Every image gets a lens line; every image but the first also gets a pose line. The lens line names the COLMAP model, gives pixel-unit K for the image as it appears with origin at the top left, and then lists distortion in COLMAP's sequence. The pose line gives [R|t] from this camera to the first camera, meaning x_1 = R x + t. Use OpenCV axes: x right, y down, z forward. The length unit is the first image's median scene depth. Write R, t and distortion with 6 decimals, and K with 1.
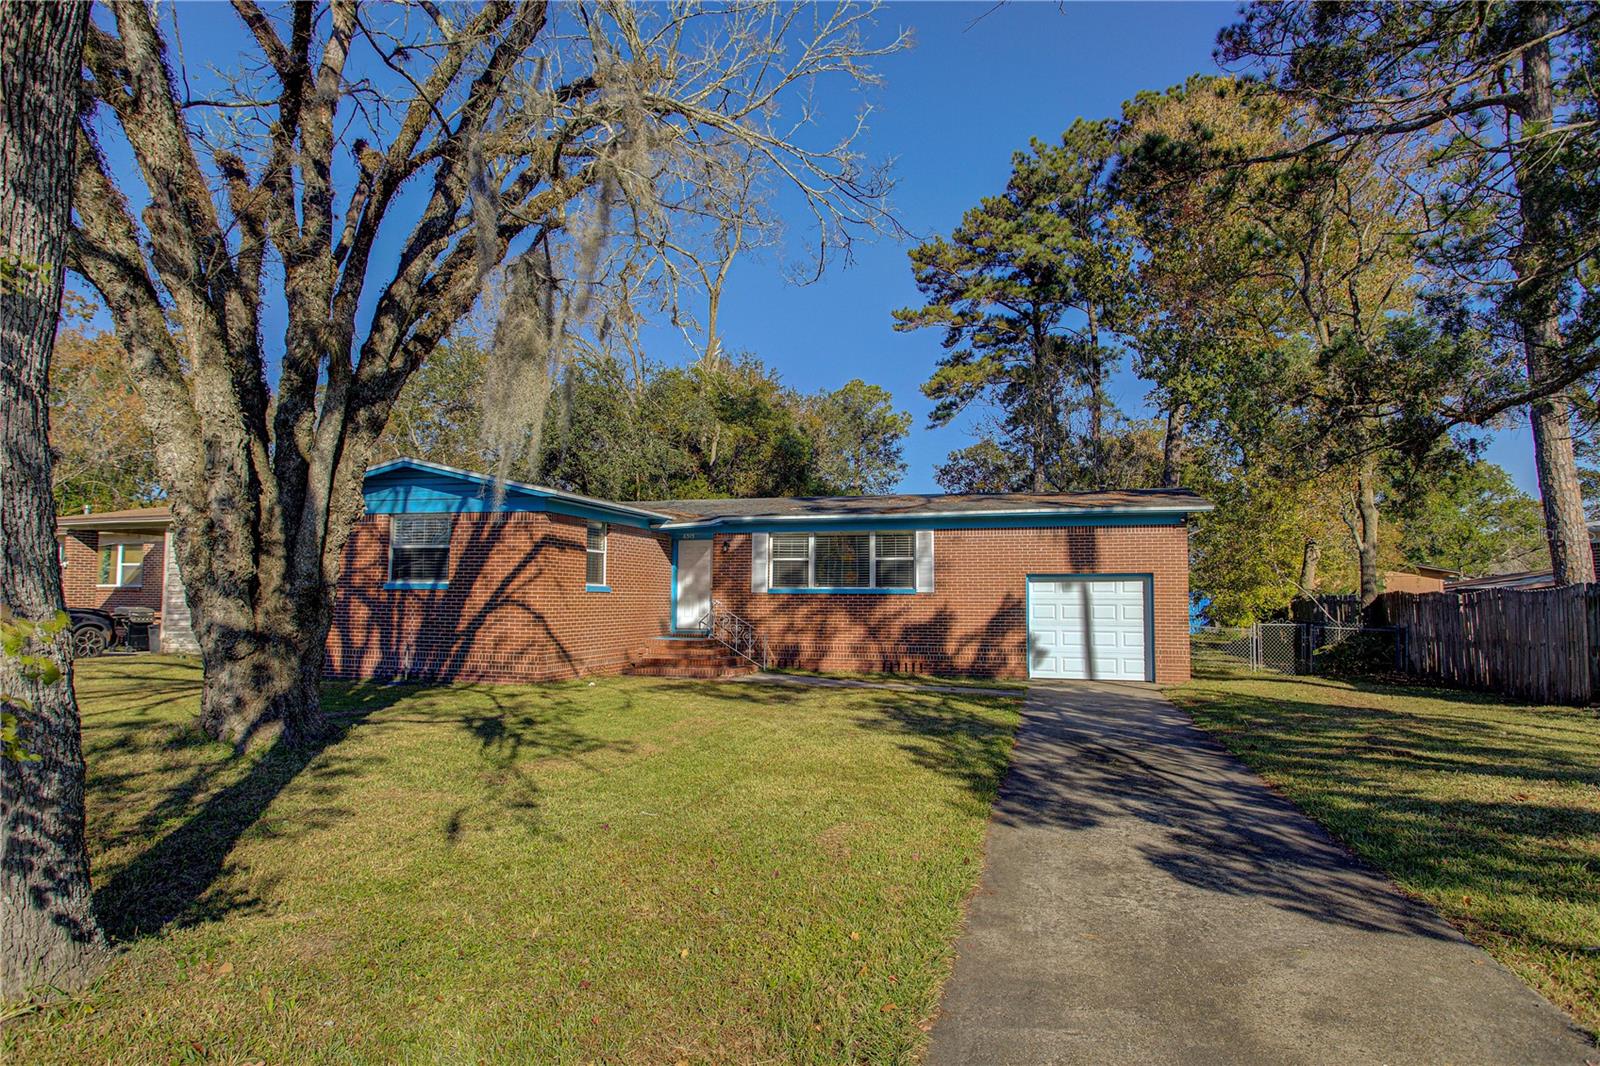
lens RADIAL K [[823.7, 0, 787.8], [0, 823.7, 528.5], [0, 0, 1]] dist [0.002430, -0.001342]
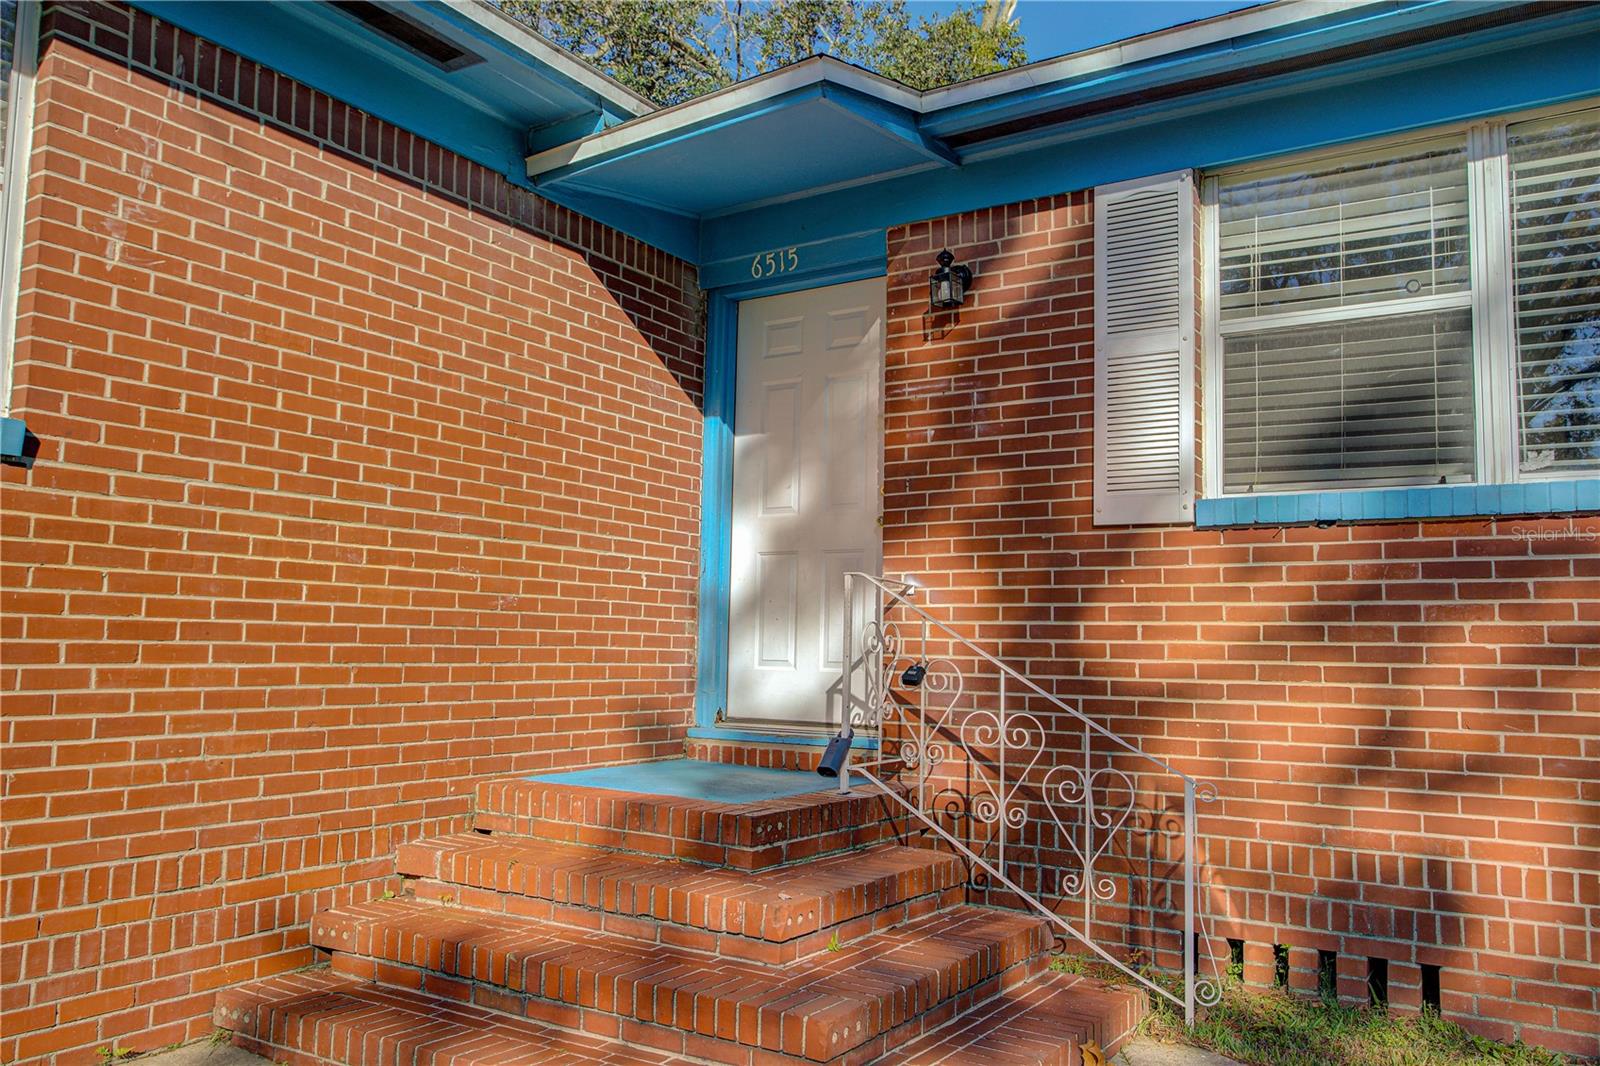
lens RADIAL K [[1257.2, 0, 801.1], [0, 1257.2, 540.5], [0, 0, 1]] dist [-0.055805, -0.000840]
pose [[0.962347, -0.010991, -0.271600, -0.036522], [0.006973, 0.999852, -0.015755, 0.088400], [0.271733, 0.013268, 0.962281, 0.780550]]
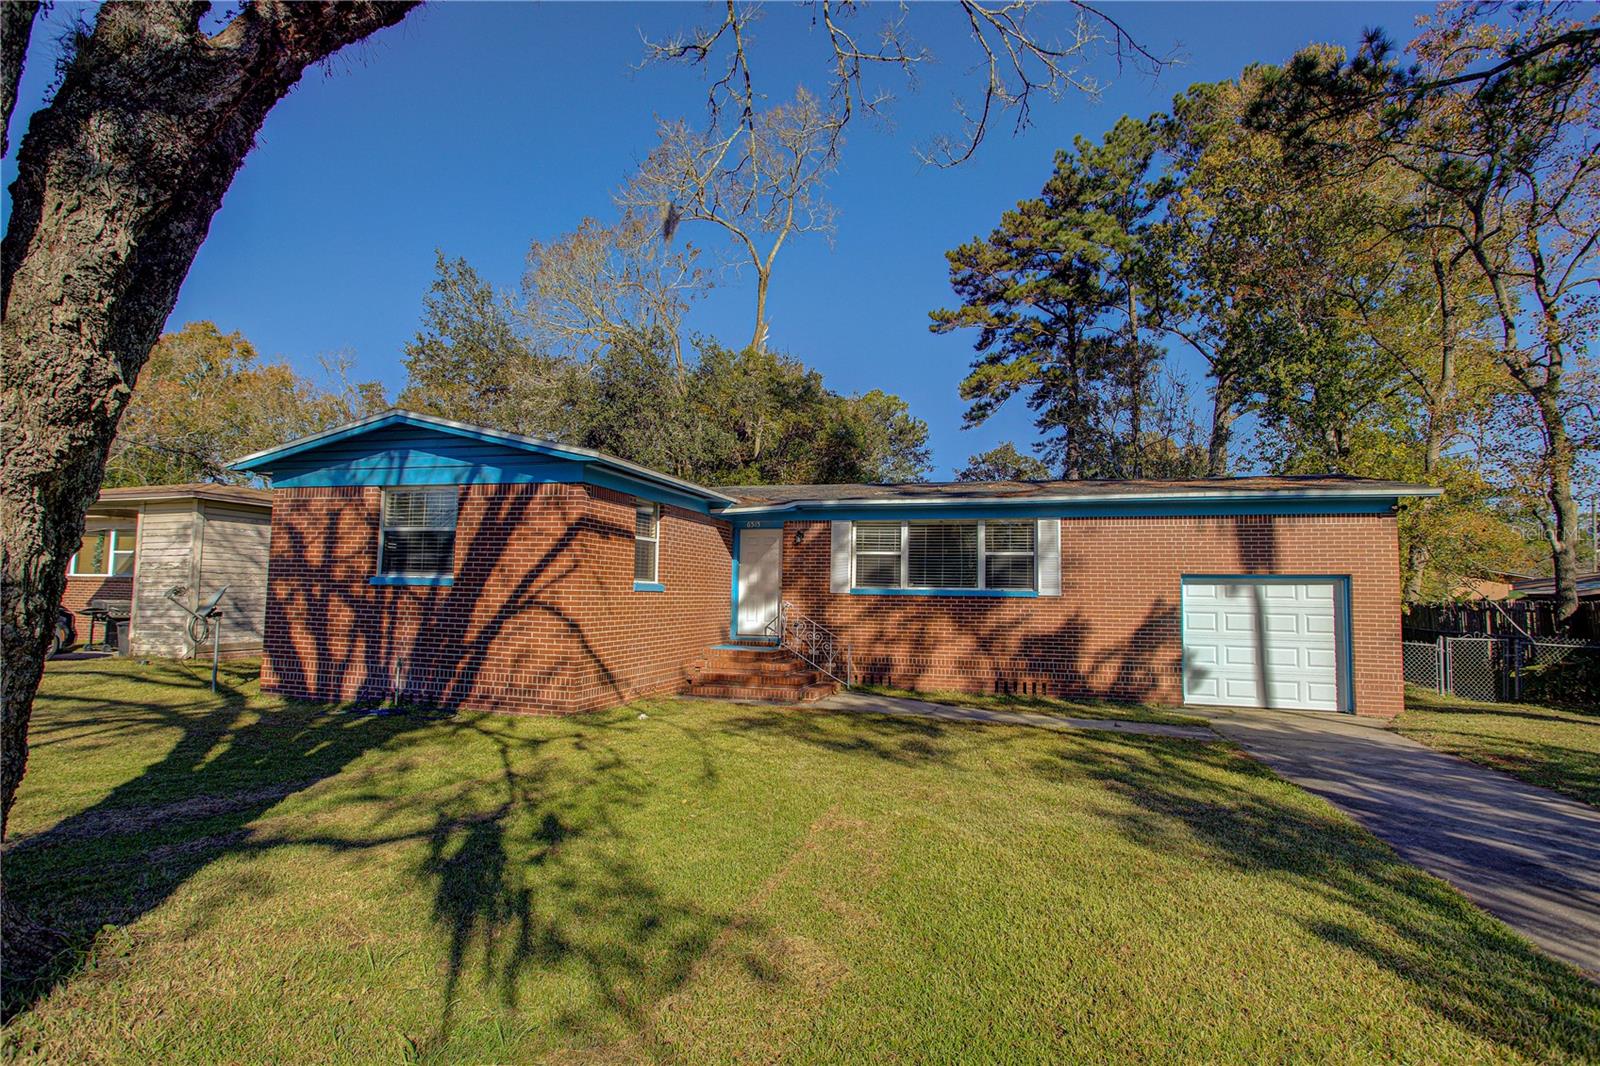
lens RADIAL K [[808.6, 0, 813.2], [0, 808.6, 529.0], [0, 0, 1]] dist [-0.016596, 0.007671]
pose [[0.999903, 0.010777, -0.008836, -0.058914], [-0.010753, 0.999938, 0.002771, 0.012087], [0.008865, -0.002675, 0.999957, 0.200647]]
